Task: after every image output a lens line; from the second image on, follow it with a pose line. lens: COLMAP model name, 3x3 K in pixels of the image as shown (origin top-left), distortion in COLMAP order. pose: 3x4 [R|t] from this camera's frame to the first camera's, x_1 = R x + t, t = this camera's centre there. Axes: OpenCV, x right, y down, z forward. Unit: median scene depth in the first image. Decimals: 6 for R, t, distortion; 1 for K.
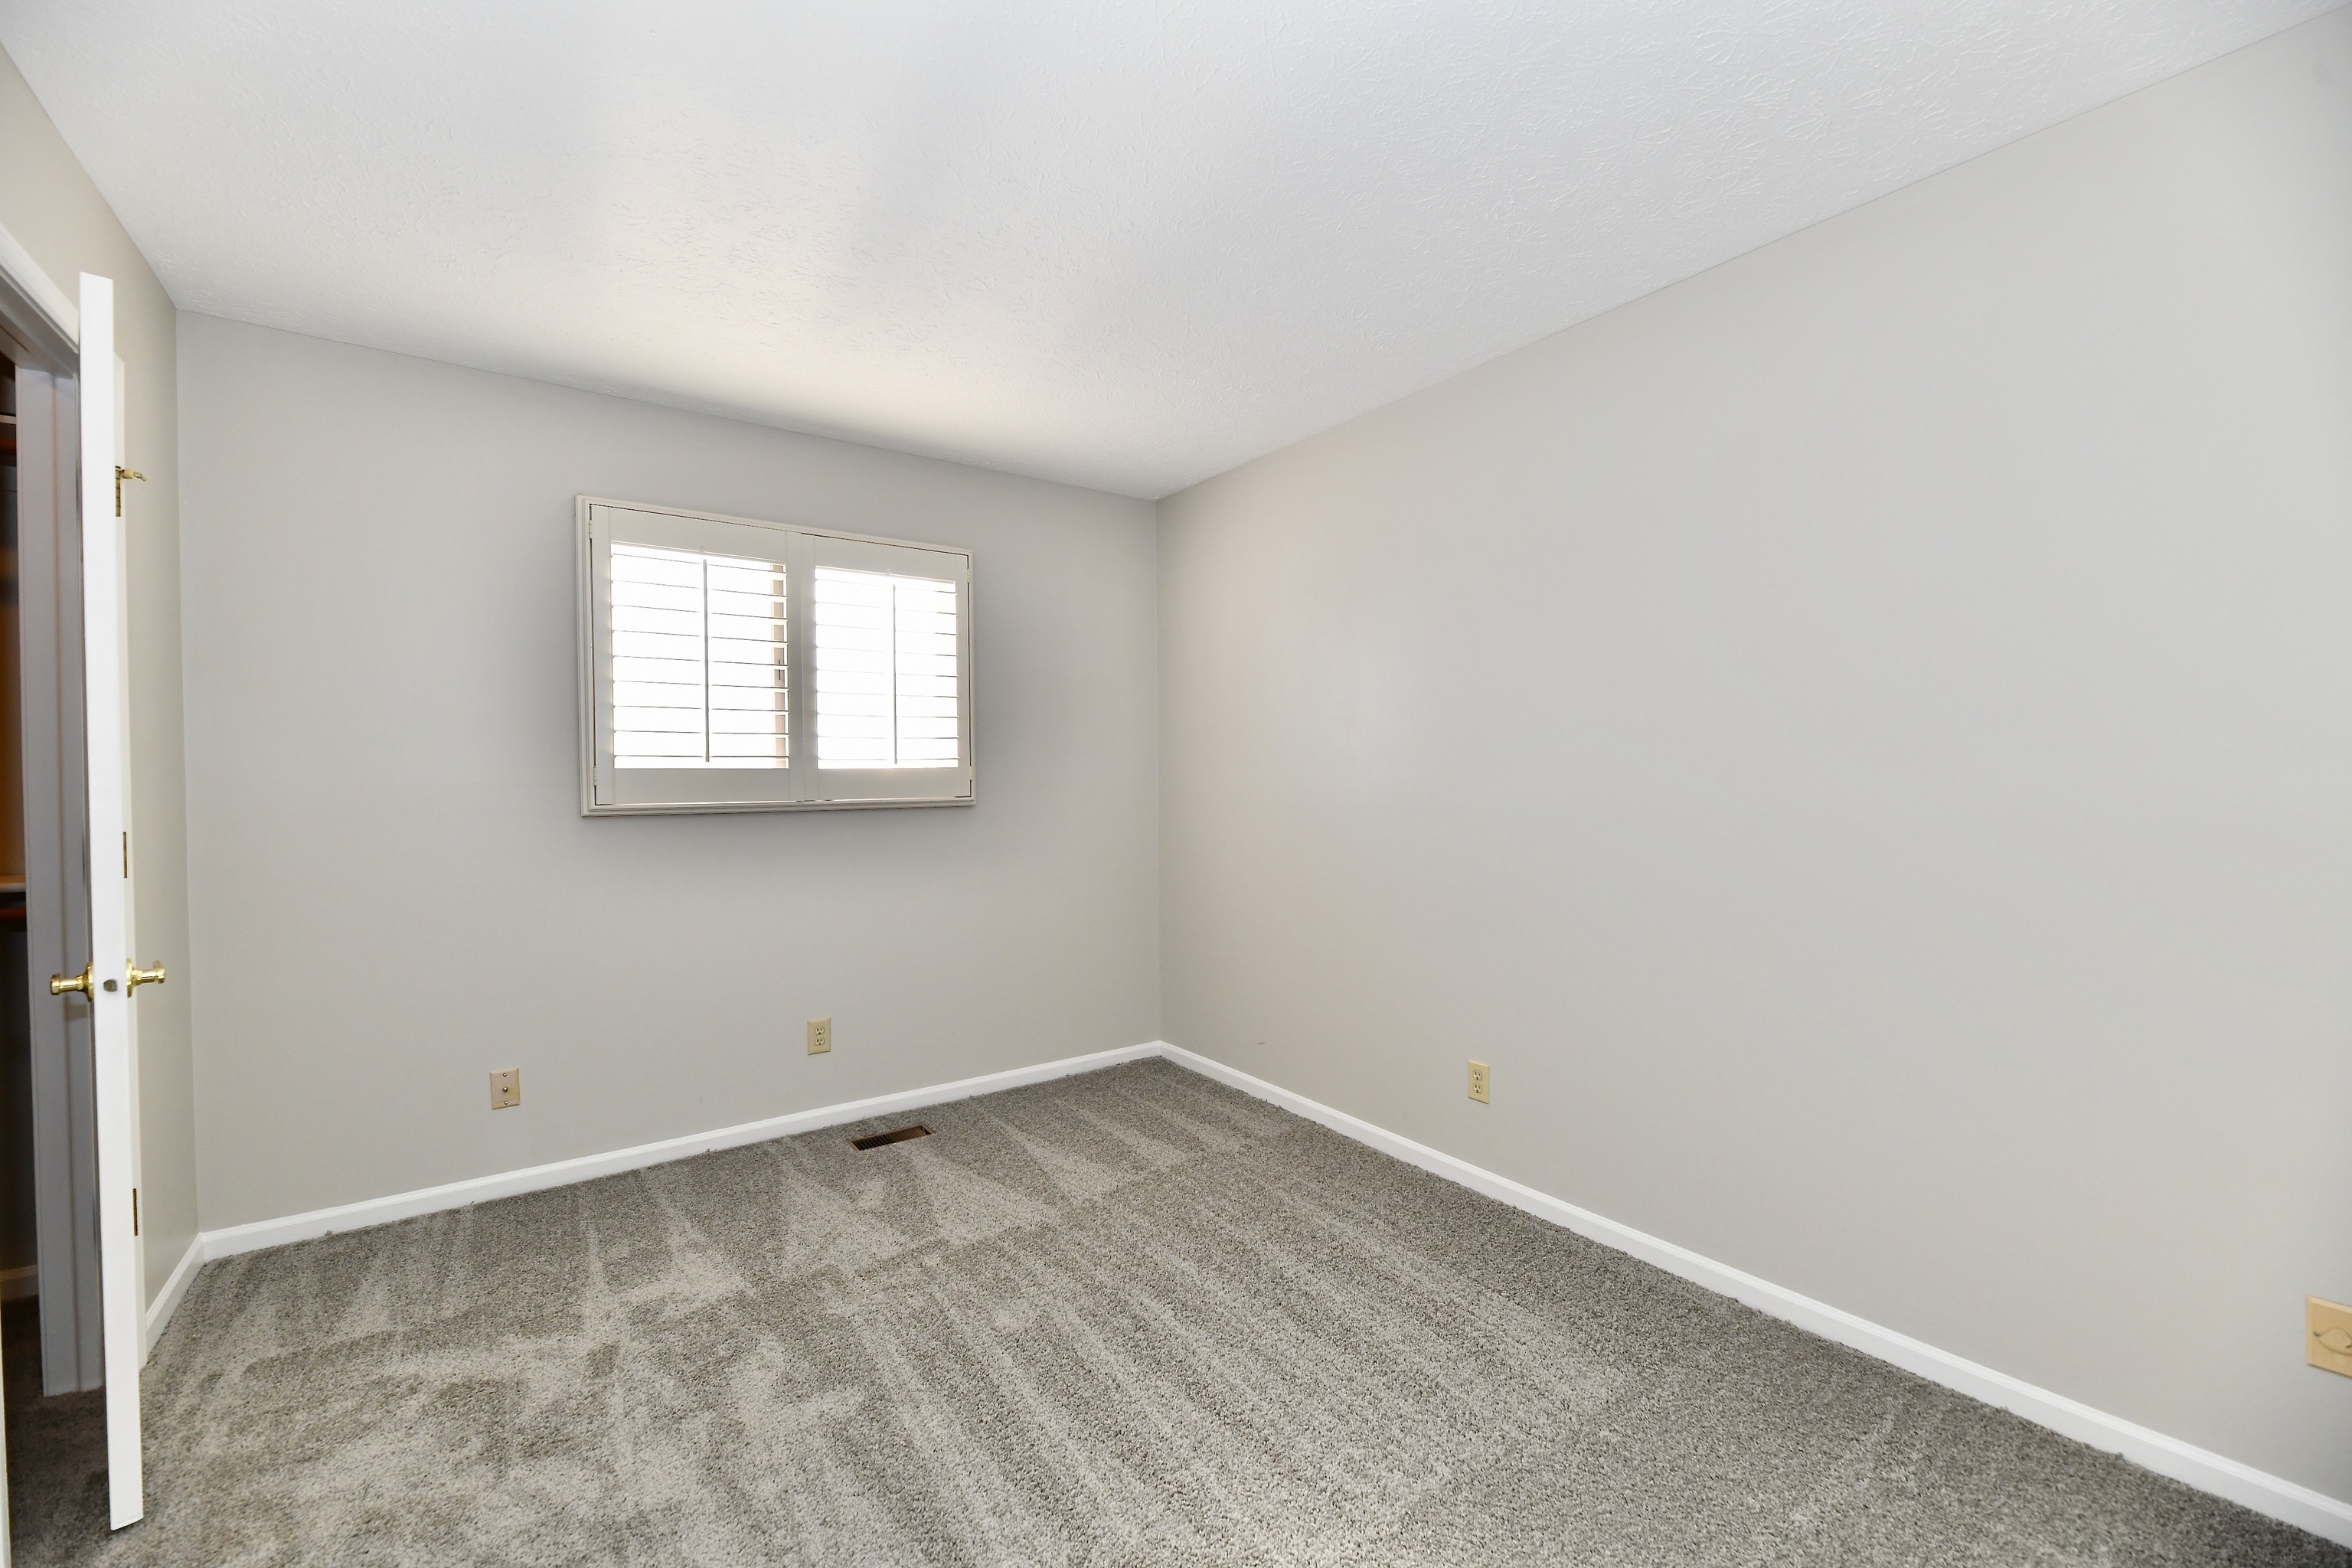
lens RADIAL K [[944.8, 0, 1173.1], [0, 944.8, 787.6], [0, 0, 1]] dist [-0.000046, -0.003379]
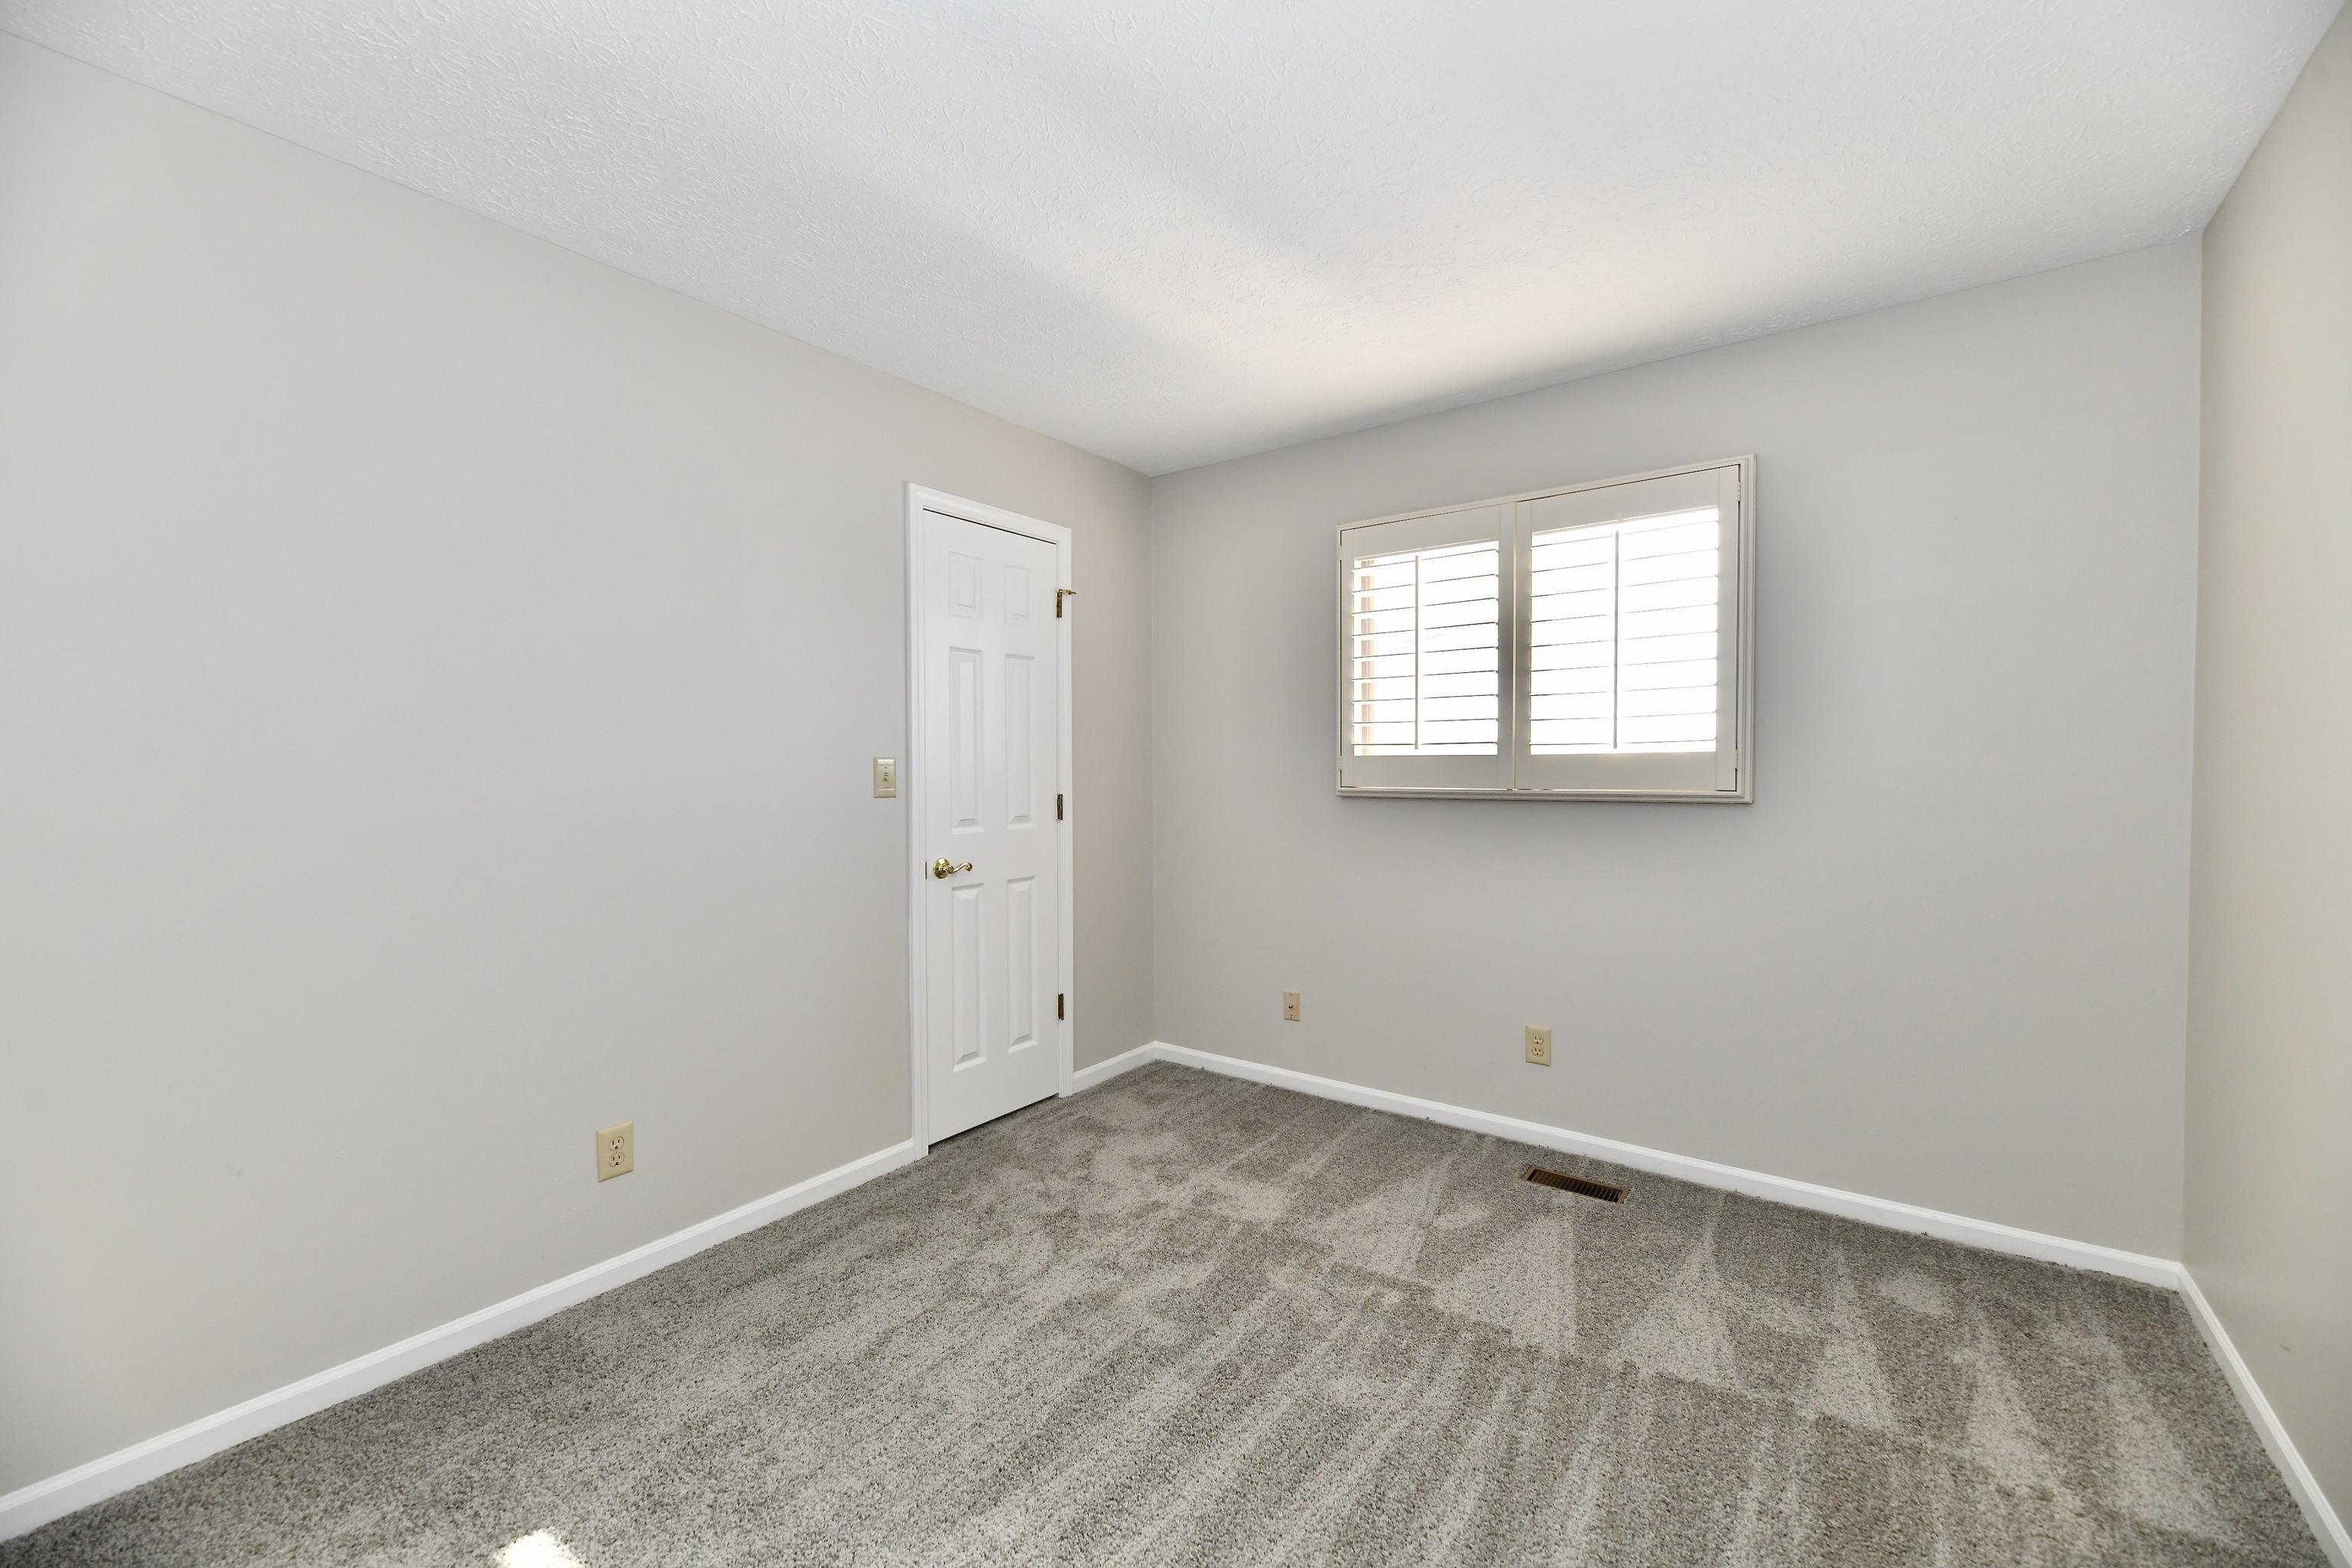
lens RADIAL K [[944.8, 0, 1173.1], [0, 944.8, 787.6], [0, 0, 1]] dist [-0.000046, -0.003379]
pose [[0.307324, 0.027996, -0.951193, 0.582445], [-0.011326, 0.999604, 0.025762, -0.011392], [0.951538, 0.002856, 0.307519, 0.573138]]
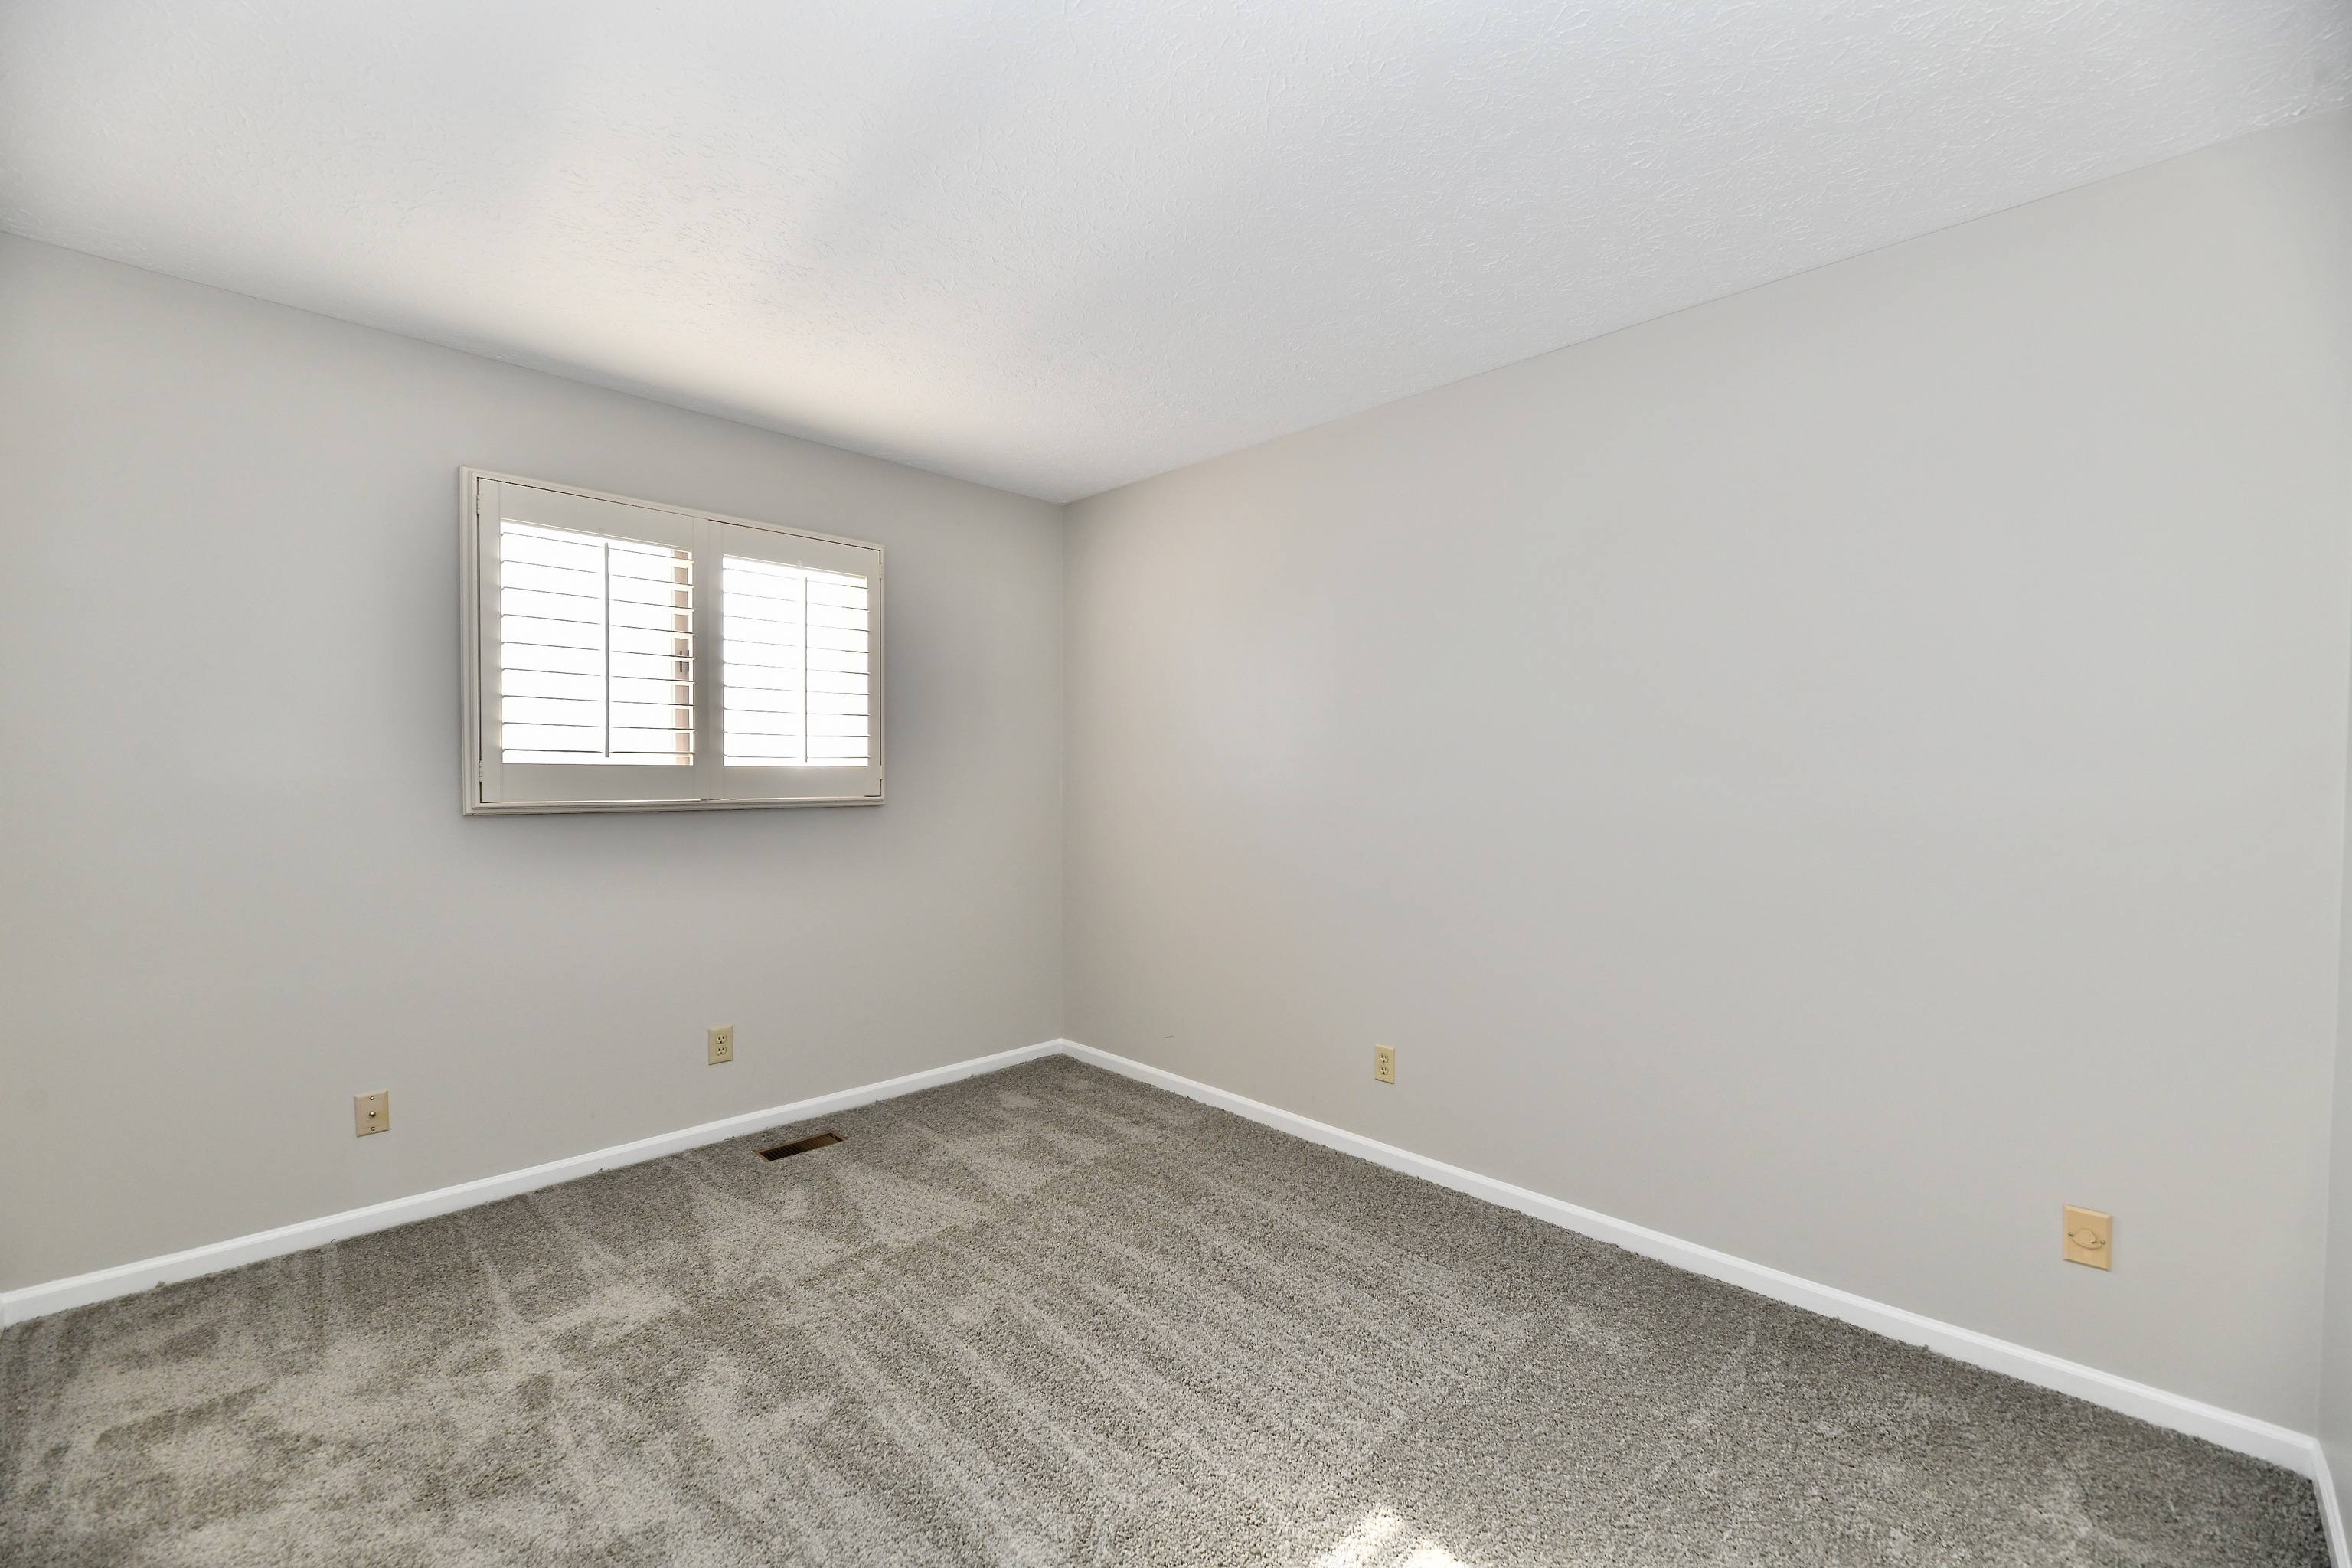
lens RADIAL K [[944.8, 0, 1173.1], [0, 944.8, 787.6], [0, 0, 1]] dist [-0.000046, -0.003379]
pose [[0.986149, 0.009012, 0.165614, -0.125601], [-0.009103, 0.999959, -0.000214, -0.003092], [-0.165609, -0.001296, 0.986191, -0.032366]]
